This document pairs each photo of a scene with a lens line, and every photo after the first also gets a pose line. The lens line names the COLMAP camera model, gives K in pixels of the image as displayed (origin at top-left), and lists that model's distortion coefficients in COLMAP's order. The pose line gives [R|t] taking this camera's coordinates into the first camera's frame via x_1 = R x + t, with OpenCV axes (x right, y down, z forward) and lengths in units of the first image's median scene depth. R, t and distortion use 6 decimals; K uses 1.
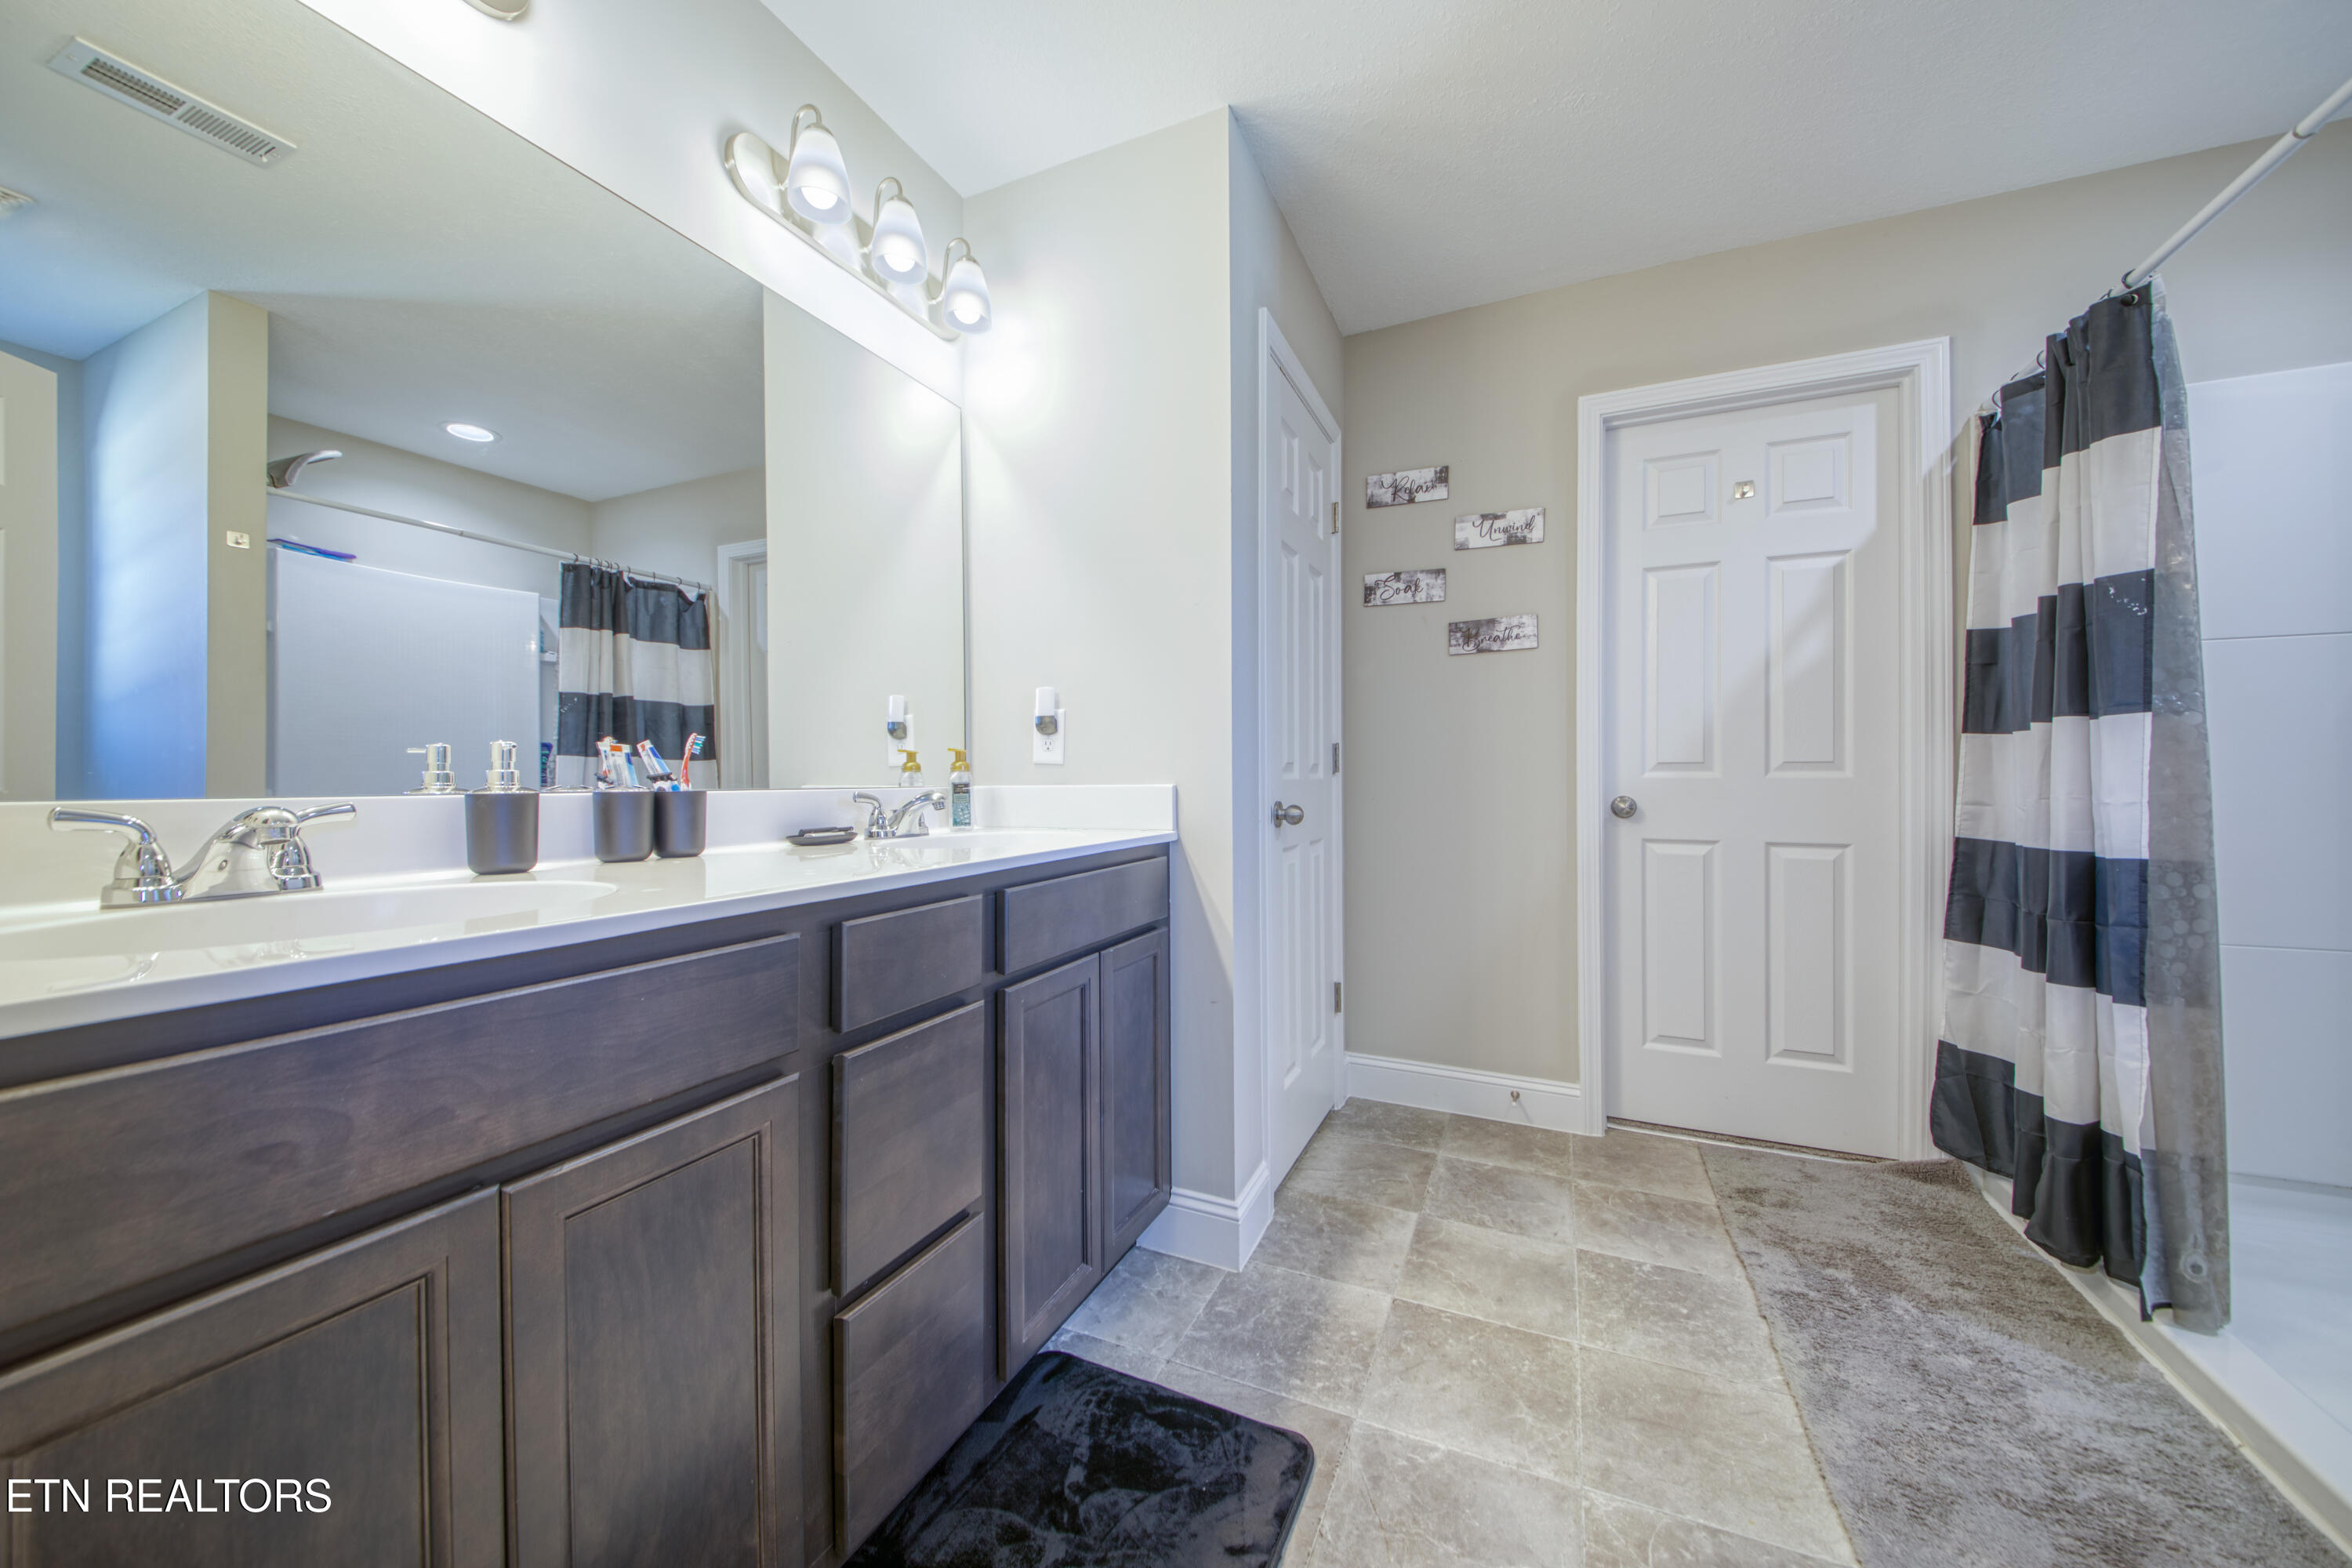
lens RADIAL K [[869.2, 0, 1170.7], [0, 869.2, 770.2], [0, 0, 1]] dist [-0.007377, -0.001946]
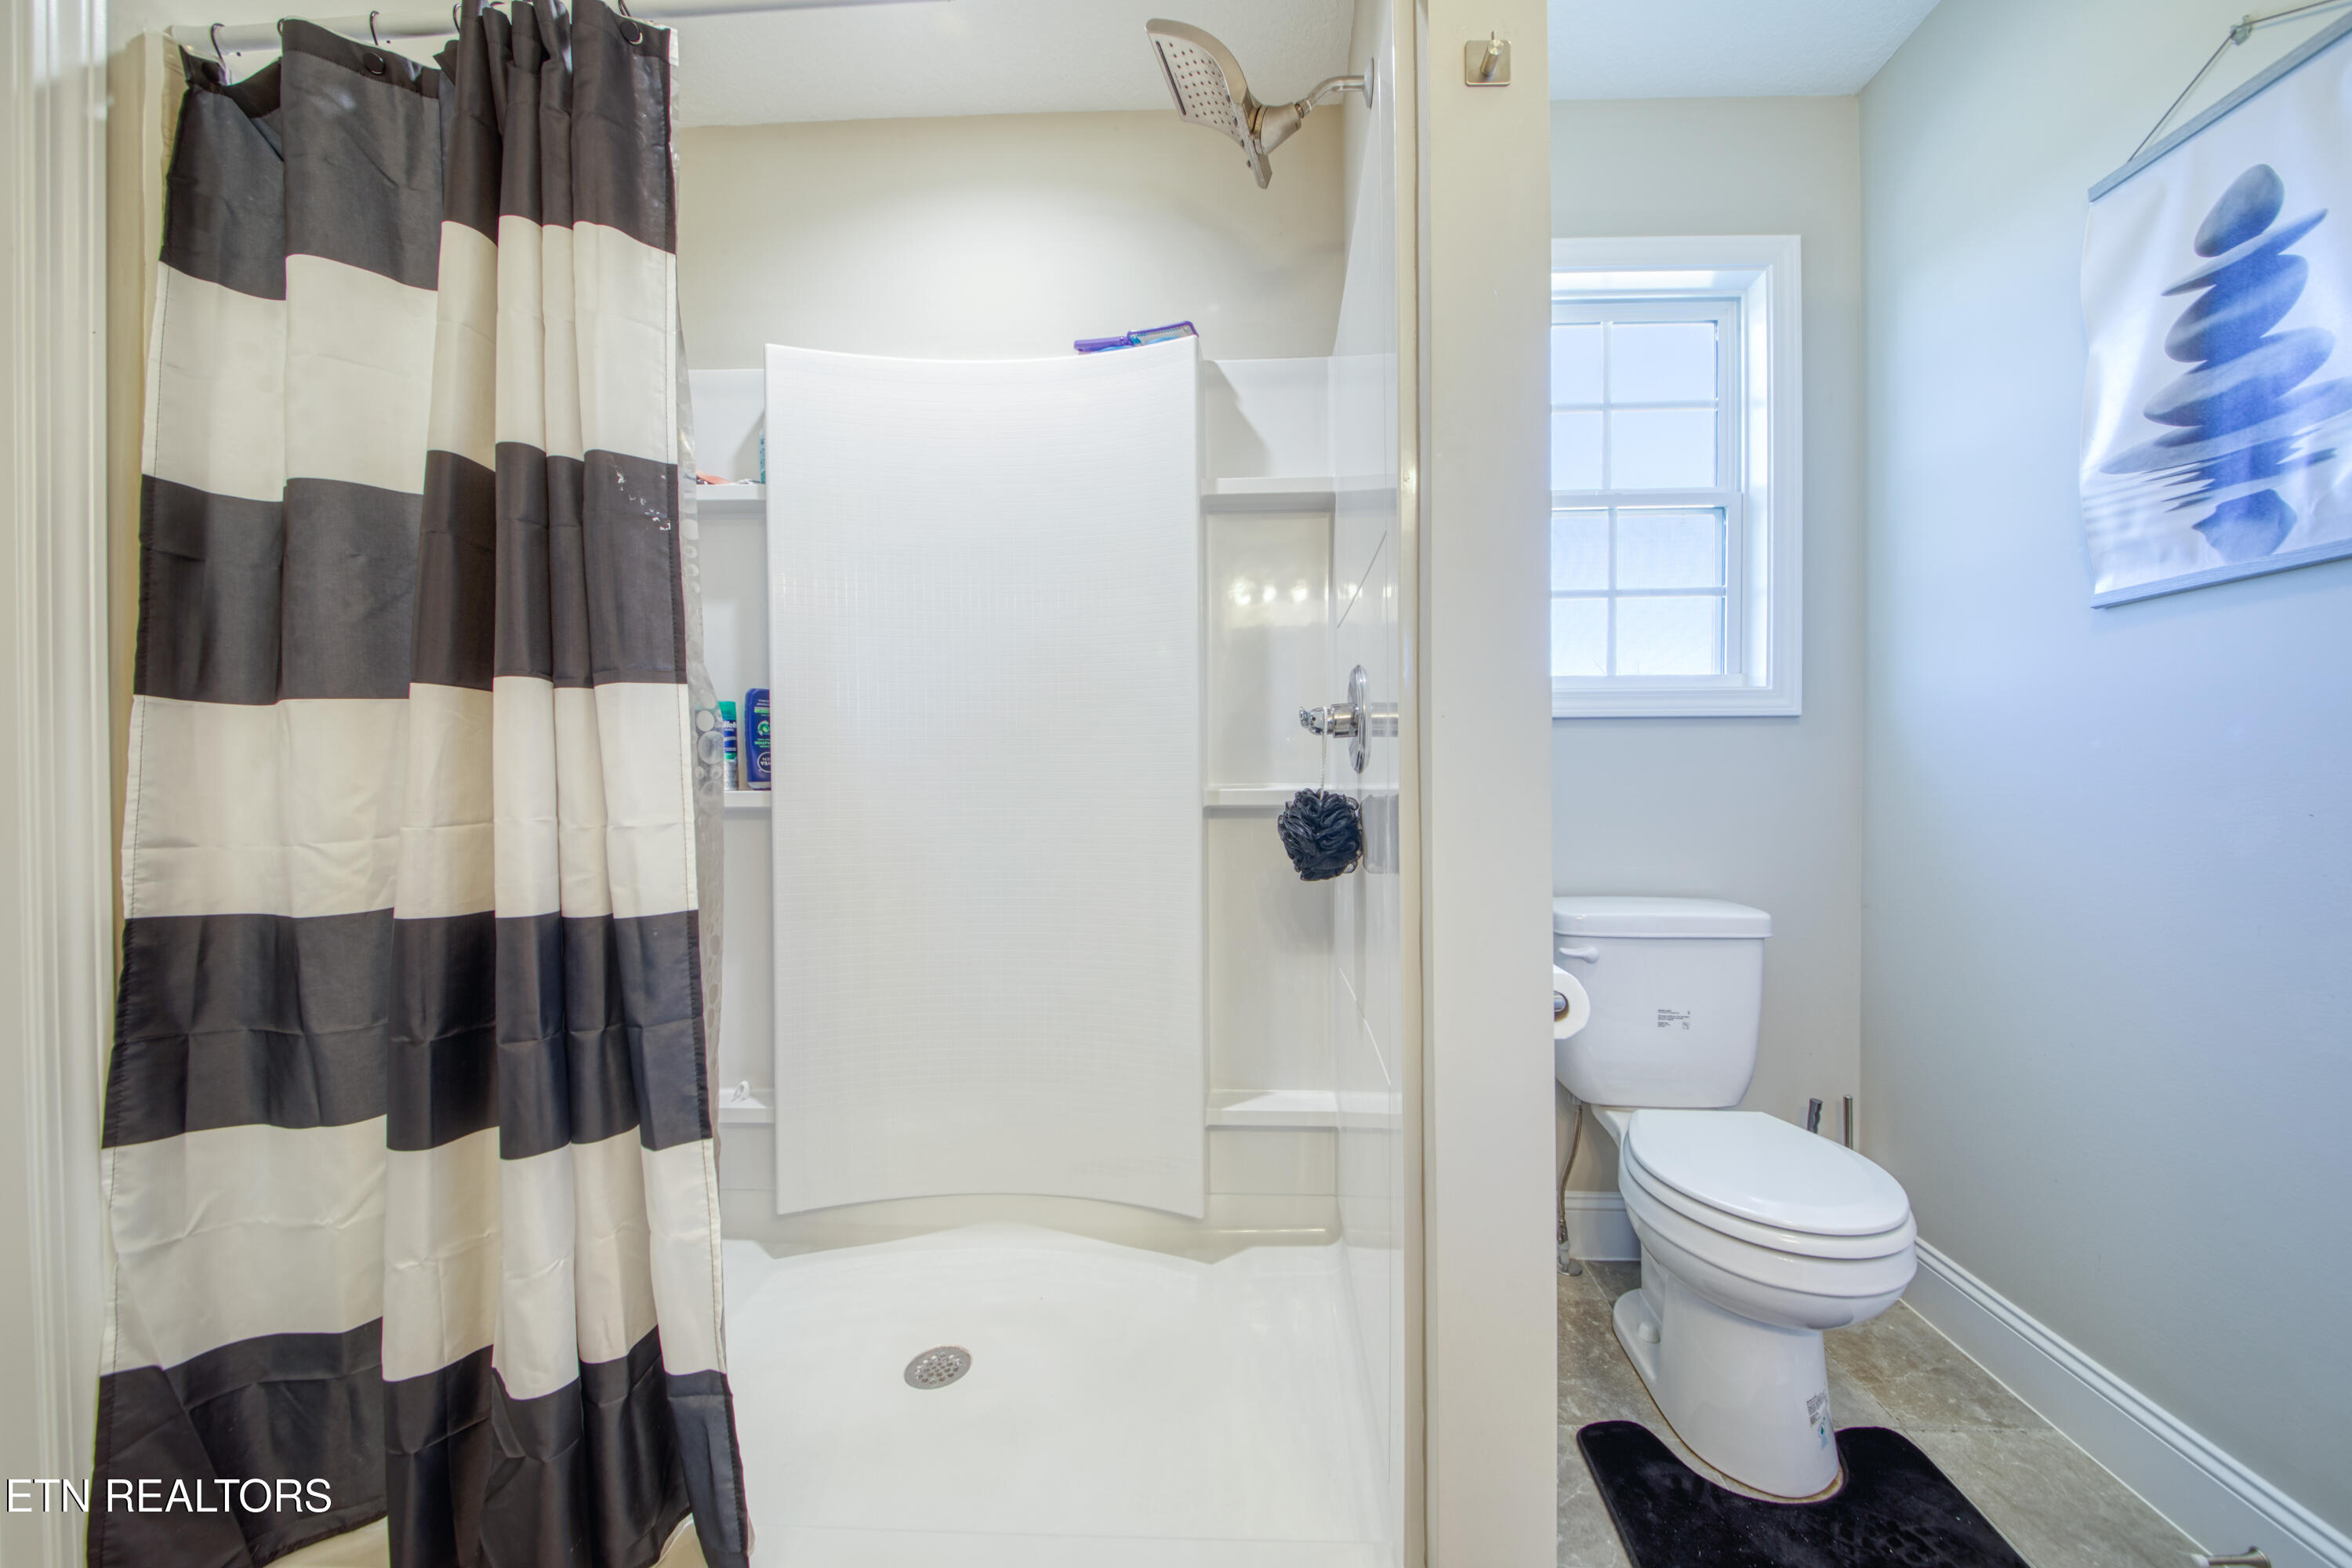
lens RADIAL K [[869.2, 0, 1182.4], [0, 869.2, 784.7], [0, 0, 1]] dist [-0.007377, -0.001946]
pose [[-0.361704, -0.008350, 0.932255, 0.287144], [0.002781, 0.999946, 0.010035, 0.002513], [-0.932289, 0.006222, -0.361661, 0.650384]]
